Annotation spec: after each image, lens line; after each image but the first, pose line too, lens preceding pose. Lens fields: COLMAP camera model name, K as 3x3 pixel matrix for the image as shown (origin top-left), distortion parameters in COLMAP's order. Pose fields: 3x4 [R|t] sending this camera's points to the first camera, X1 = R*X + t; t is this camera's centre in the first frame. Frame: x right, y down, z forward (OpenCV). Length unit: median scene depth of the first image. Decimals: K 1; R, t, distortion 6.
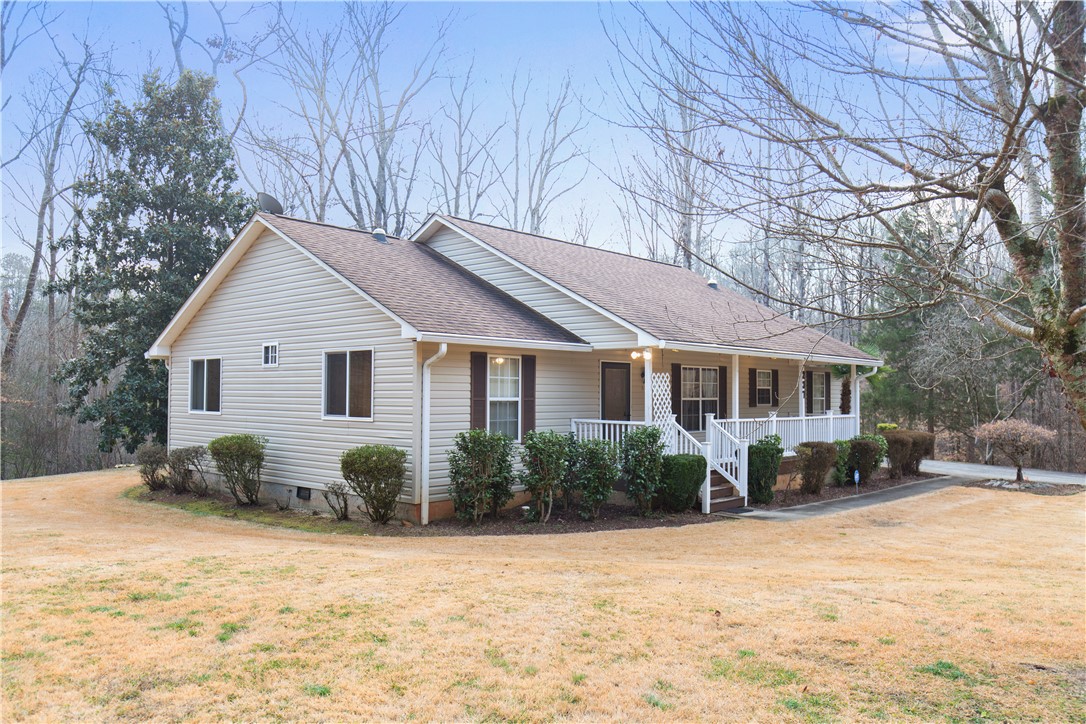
lens RADIAL K [[837.2, 0, 543.0], [0, 837.2, 362.0], [0, 0, 1]] dist [0.000831, -0.000258]
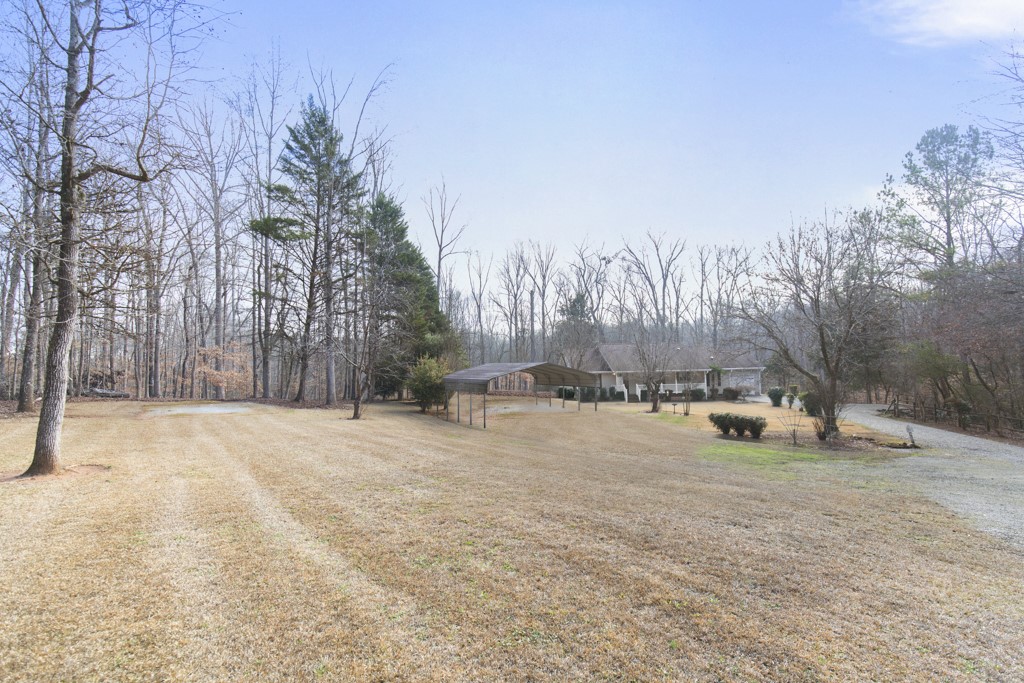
lens RADIAL K [[457.1, 0, 512.0], [0, 457.1, 341.5], [0, 0, 1]] dist [0.000509, -0.000096]
pose [[0.747388, -0.058189, -0.661835, 1.544172], [0.053113, 0.998202, -0.027783, -0.164753], [0.662262, -0.014387, 0.749134, -1.640266]]
